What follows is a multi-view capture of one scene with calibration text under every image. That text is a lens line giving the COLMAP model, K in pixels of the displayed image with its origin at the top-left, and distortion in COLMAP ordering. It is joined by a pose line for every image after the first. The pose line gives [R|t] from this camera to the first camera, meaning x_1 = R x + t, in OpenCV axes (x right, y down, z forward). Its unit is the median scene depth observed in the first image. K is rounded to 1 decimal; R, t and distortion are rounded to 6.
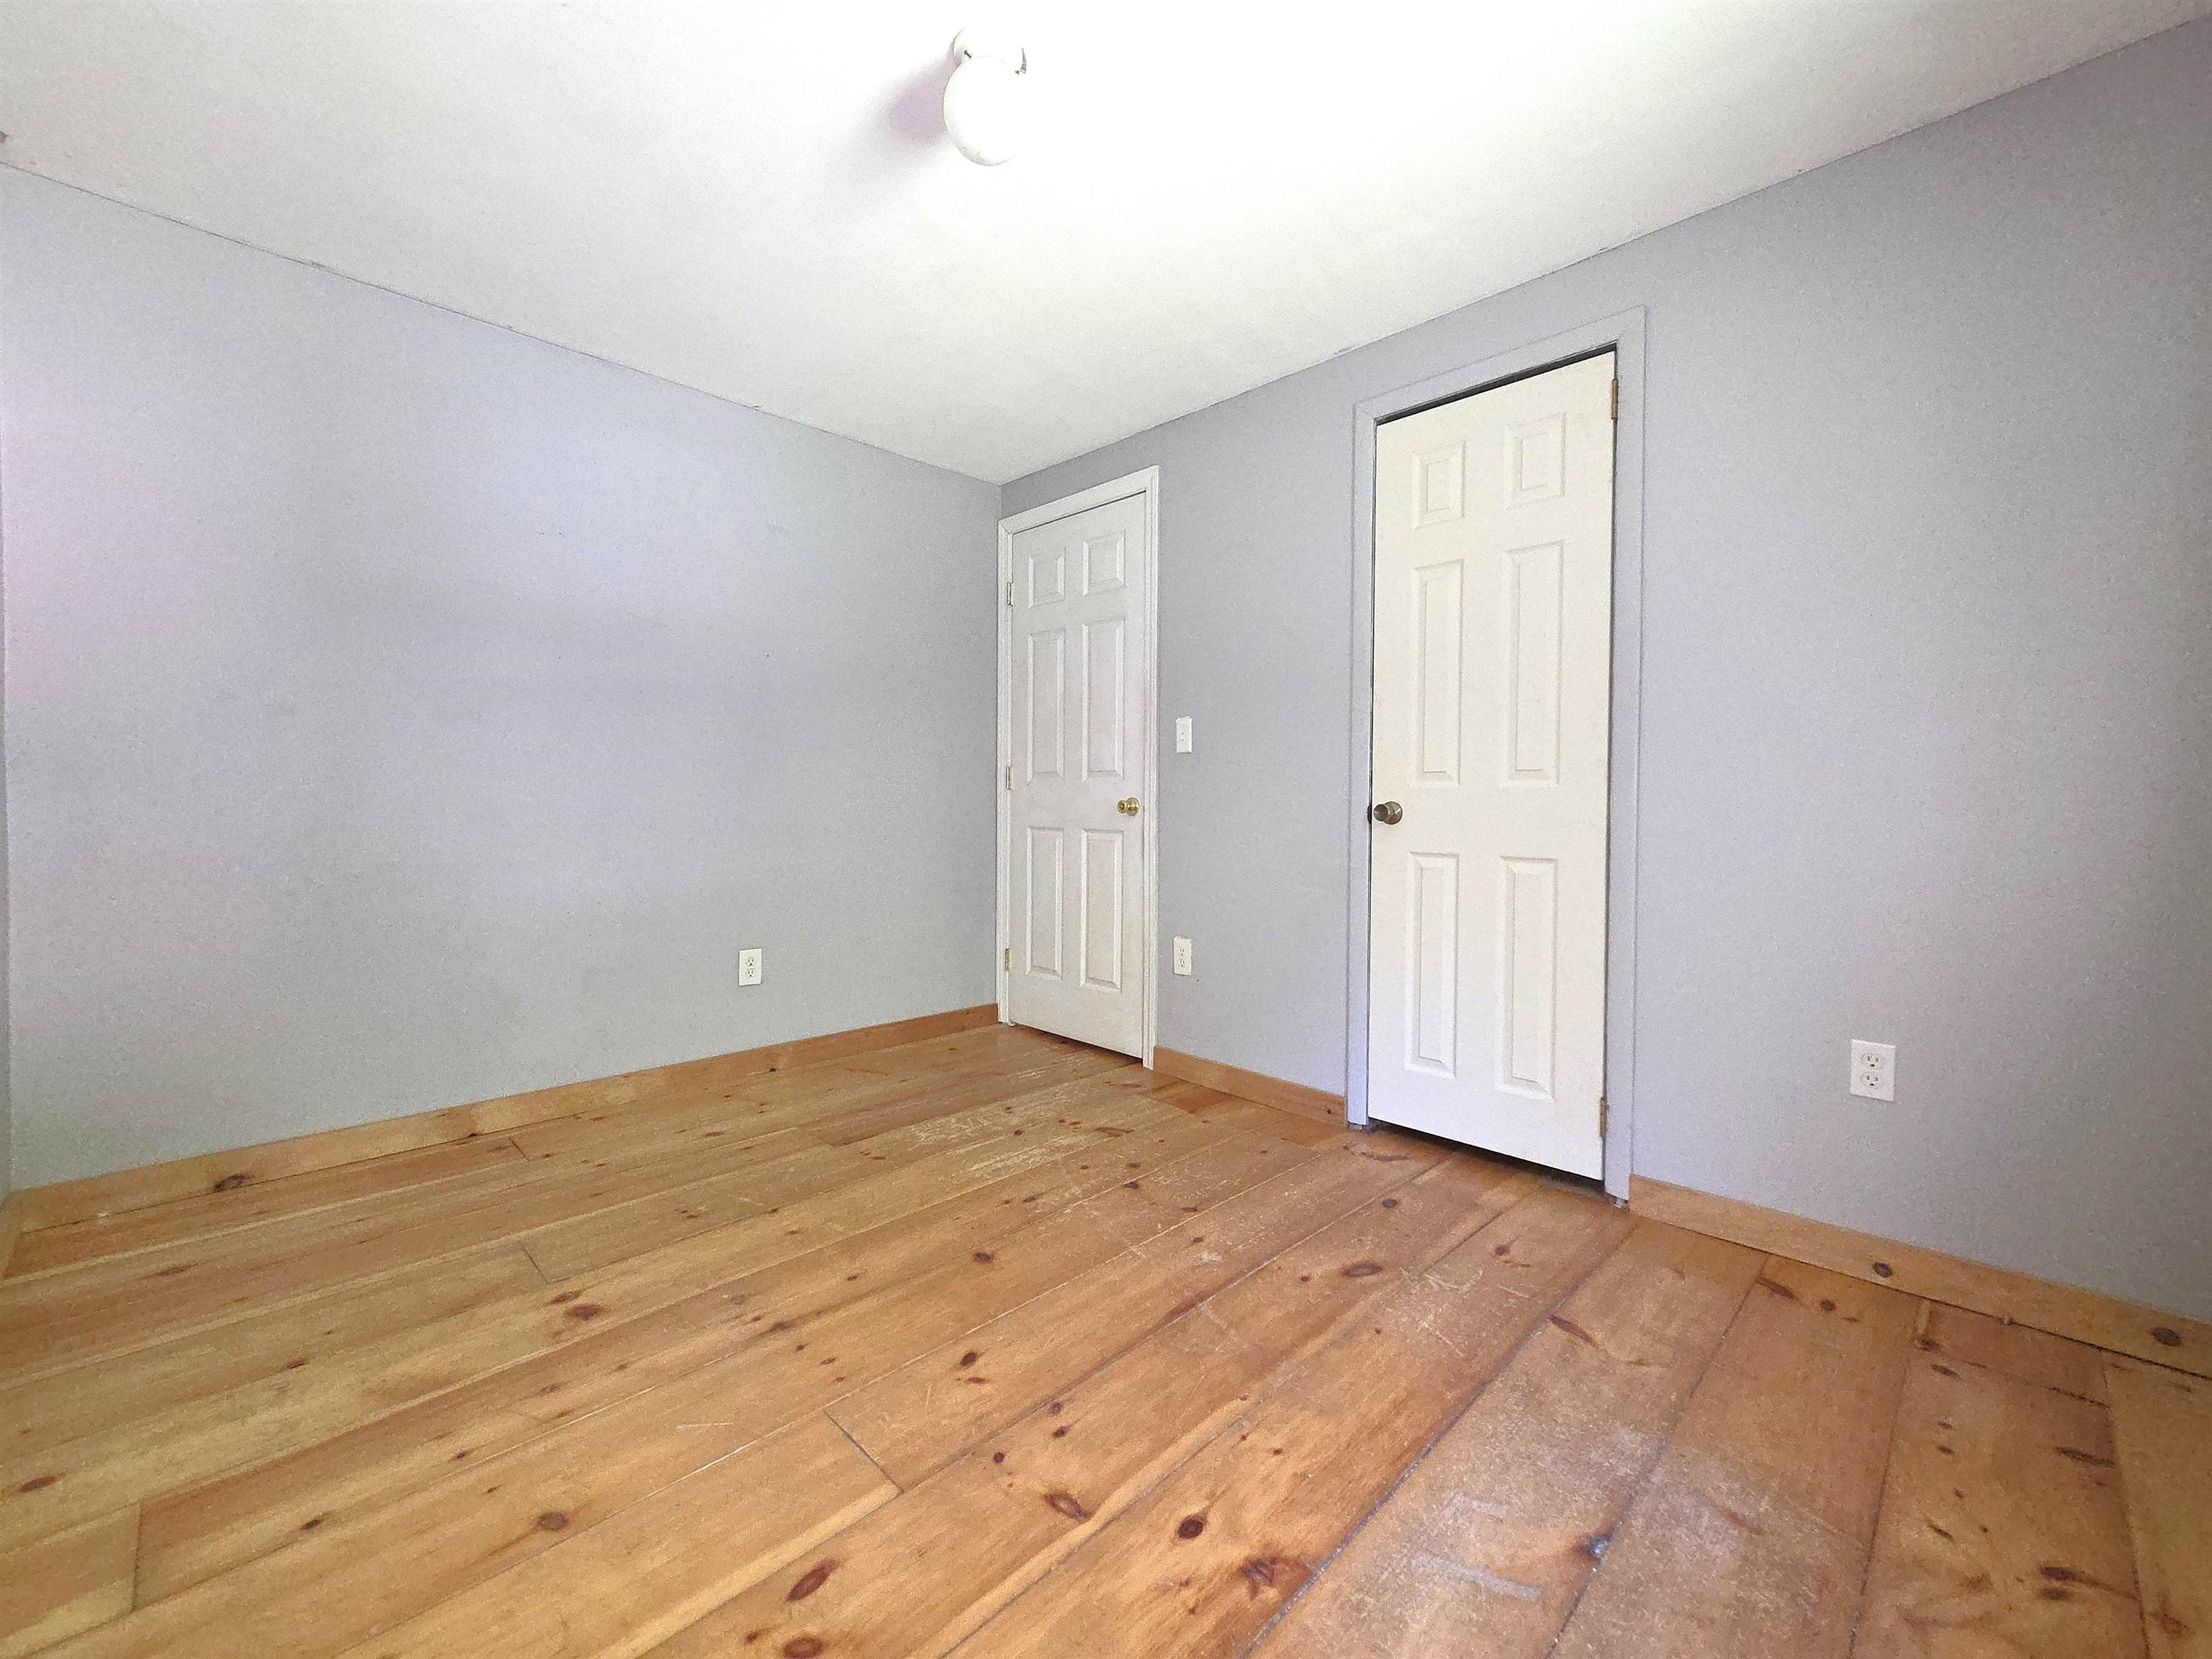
lens RADIAL K [[899.2, 0, 1096.7], [0, 899.2, 817.8], [0, 0, 1]] dist [0.006505, -0.001602]
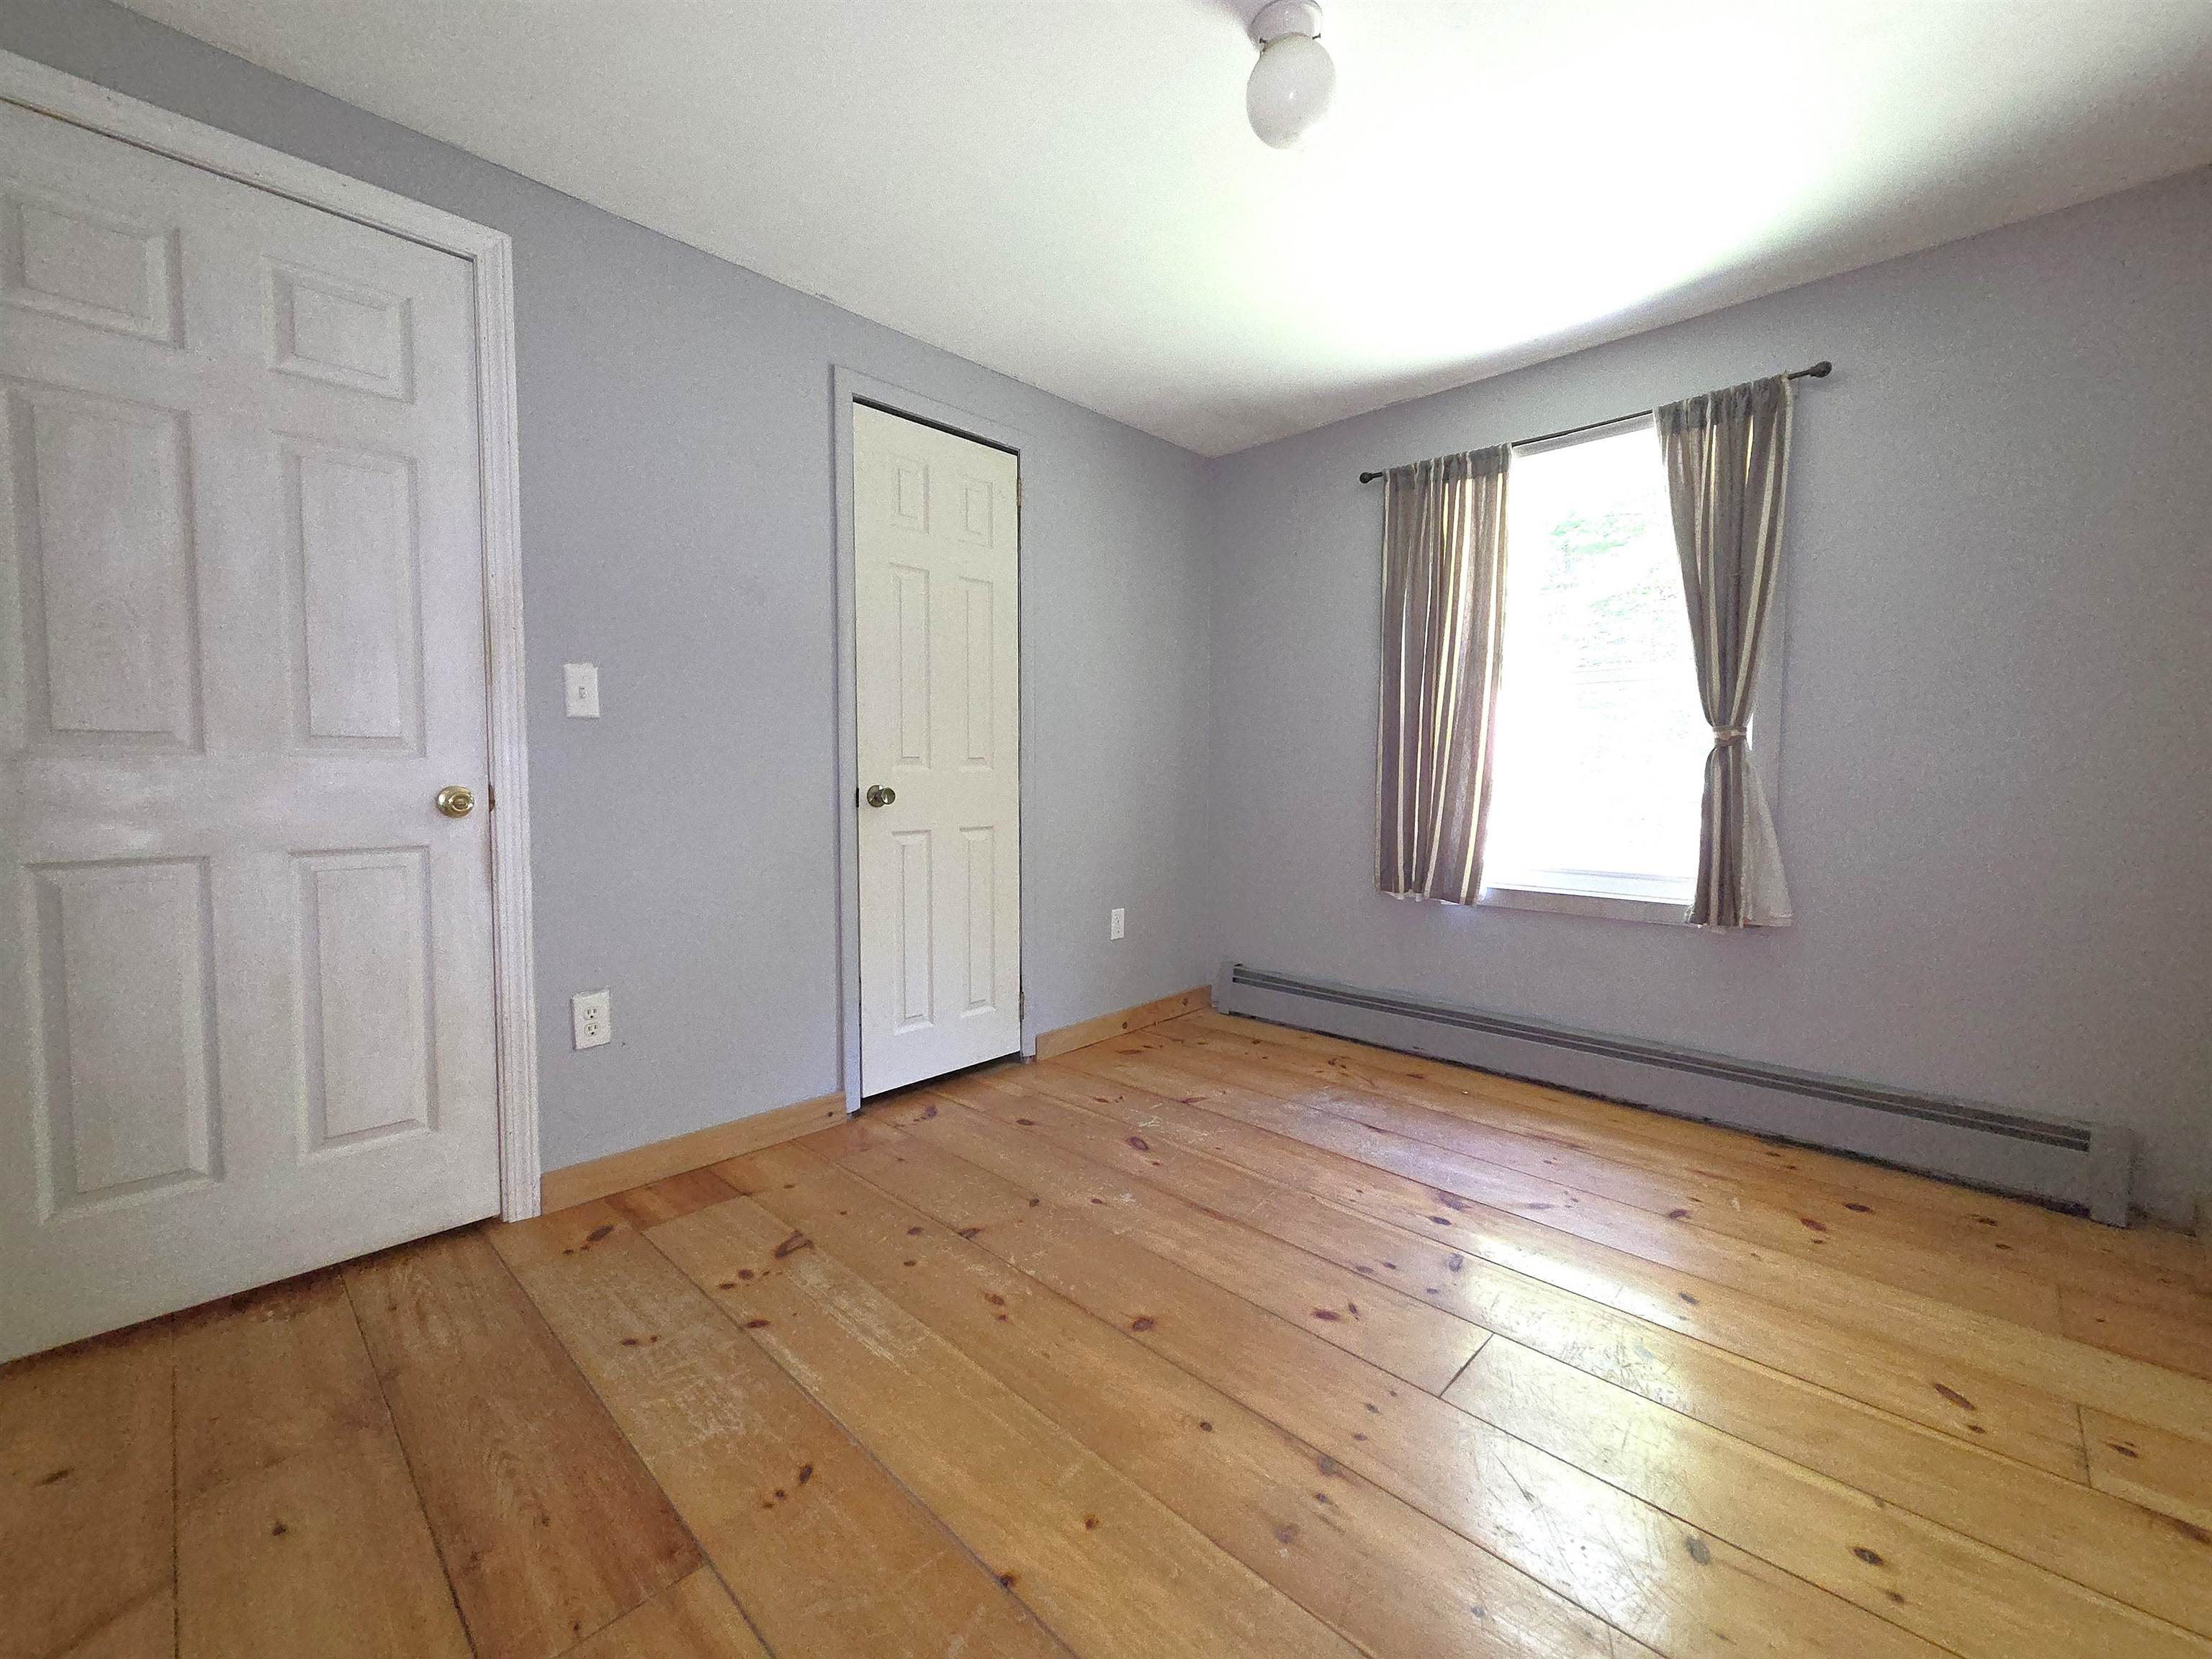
lens RADIAL K [[899.2, 0, 1096.7], [0, 899.2, 817.8], [0, 0, 1]] dist [0.006505, -0.001602]
pose [[-0.024175, -0.061259, 0.997829, -0.789878], [0.015282, 0.997982, 0.061639, -0.045204], [-0.999591, 0.016739, -0.023190, 0.864289]]
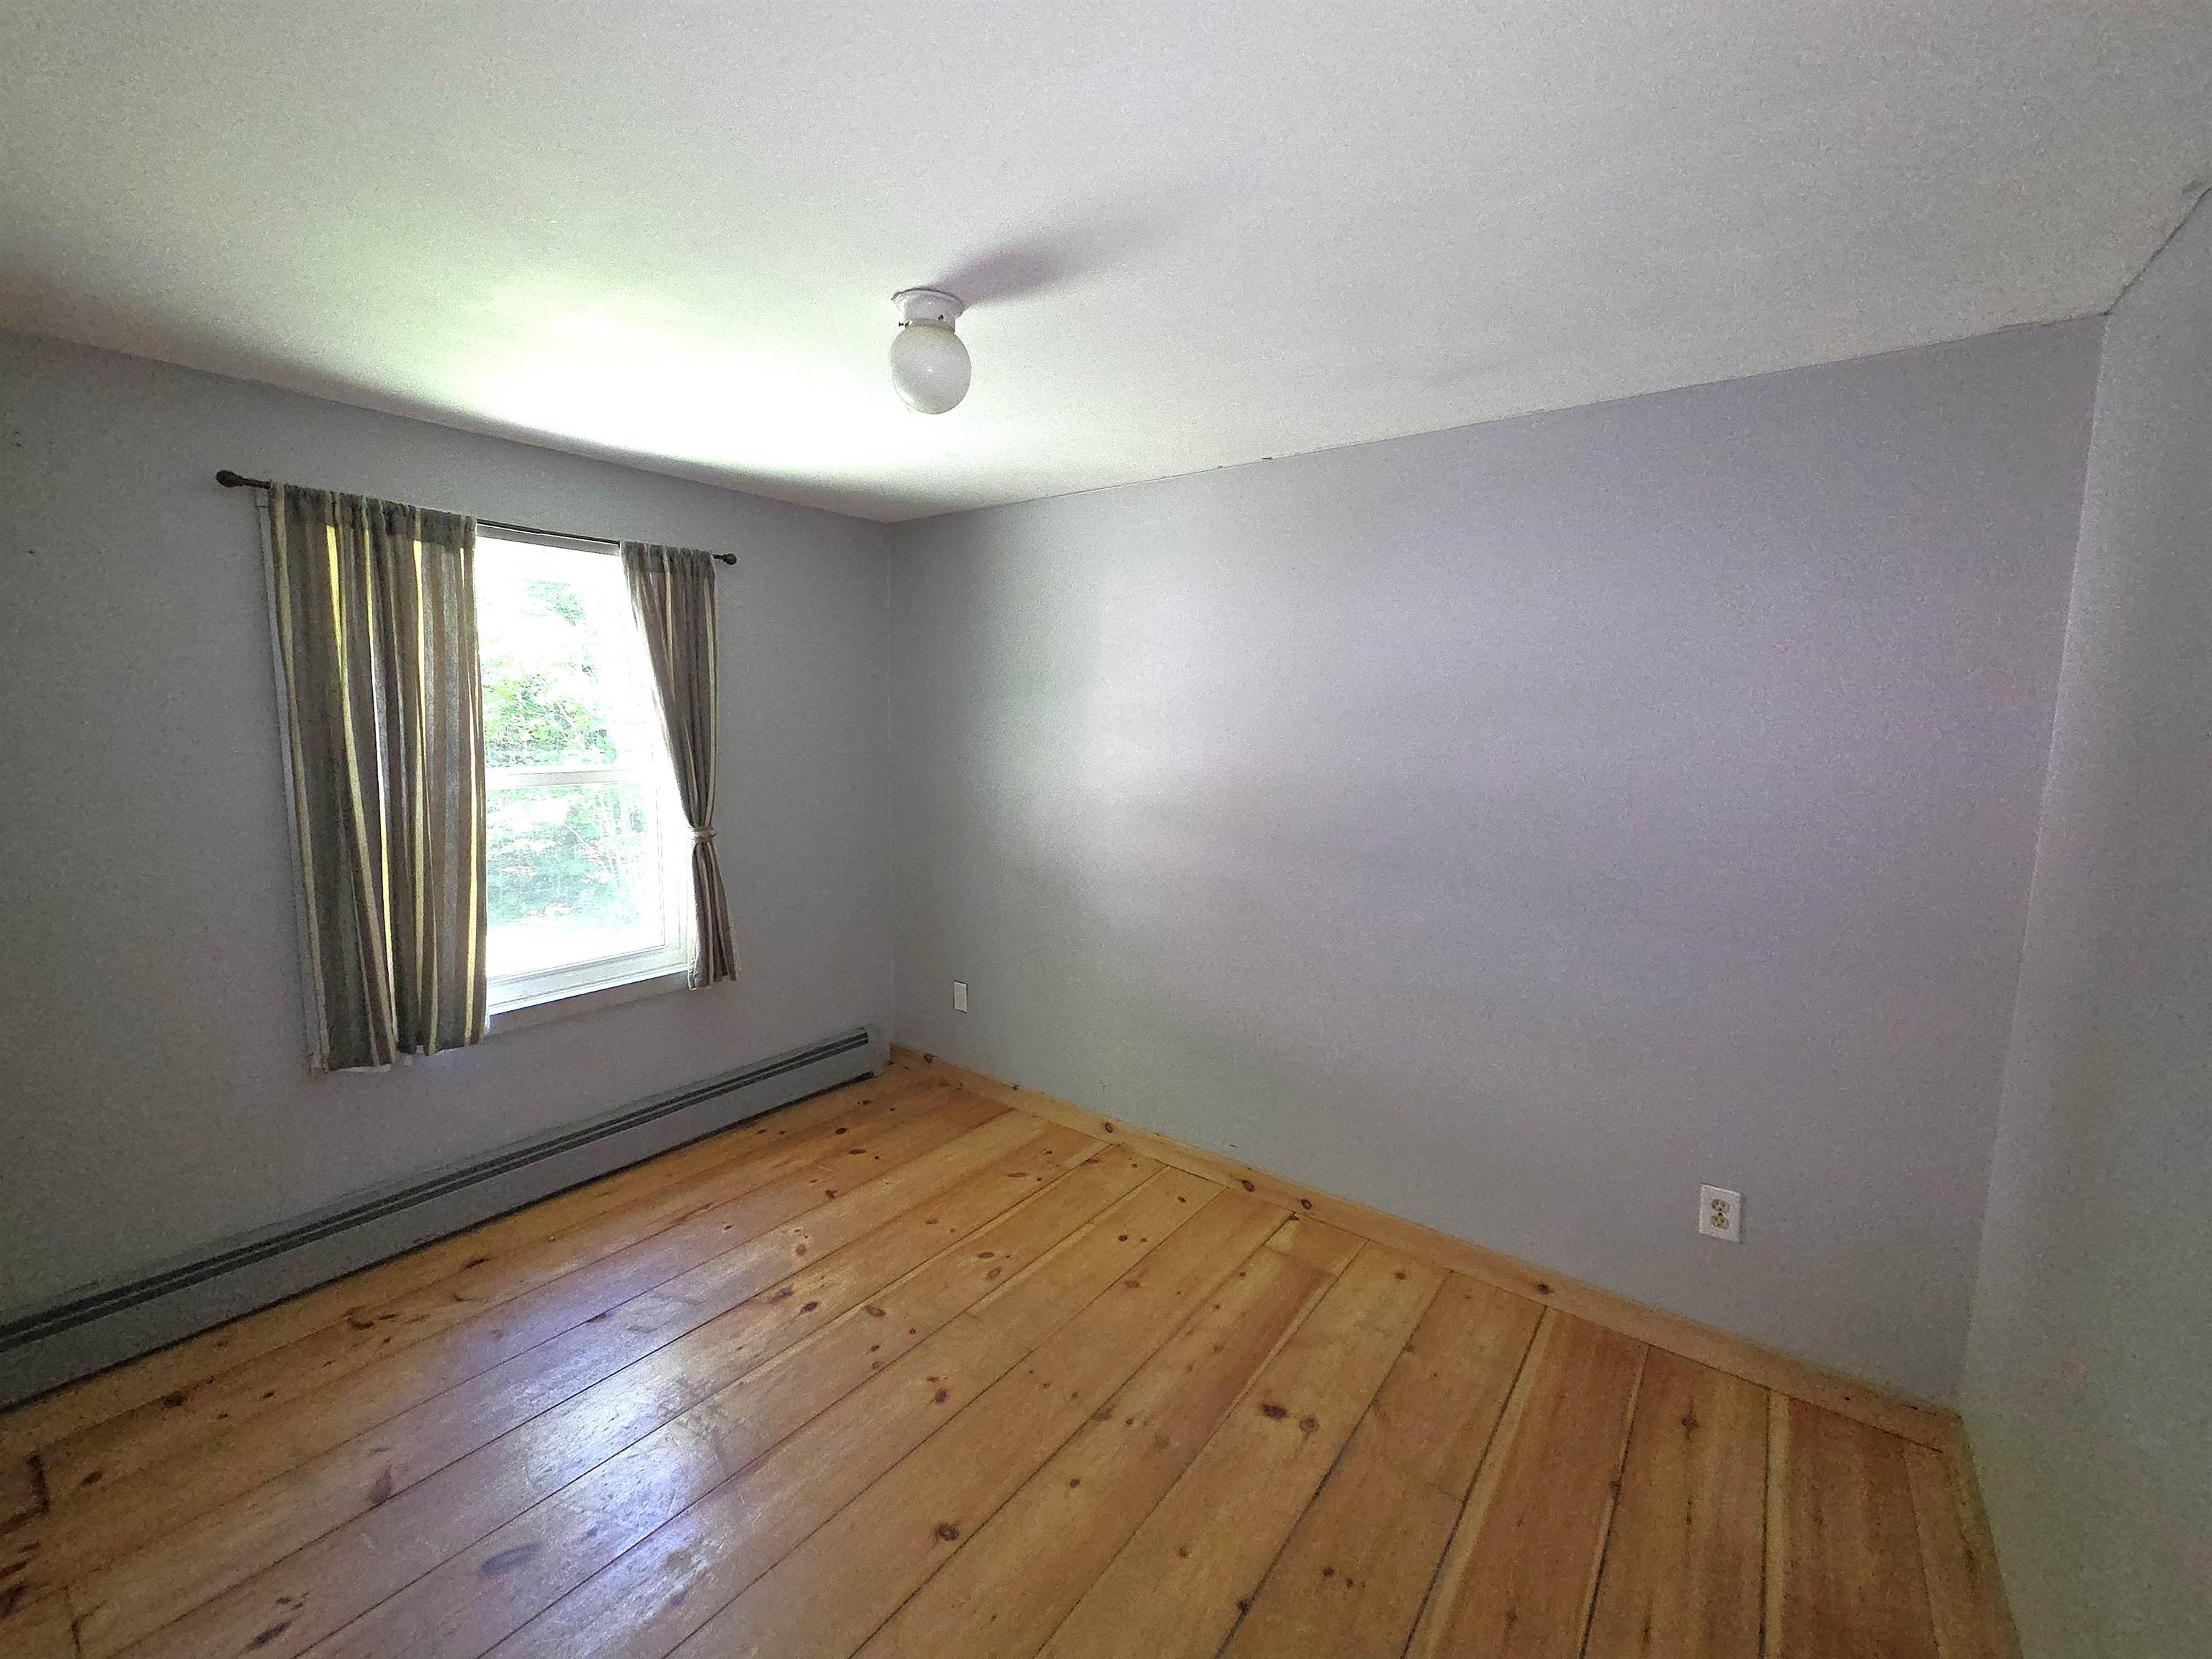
lens RADIAL K [[899.2, 0, 1096.7], [0, 899.2, 817.8], [0, 0, 1]] dist [0.006505, -0.001602]
pose [[-0.989656, -0.003846, -0.143407, -0.117100], [-0.023161, 0.990811, 0.133258, -0.280724], [0.141577, 0.135201, -0.980651, 1.480534]]
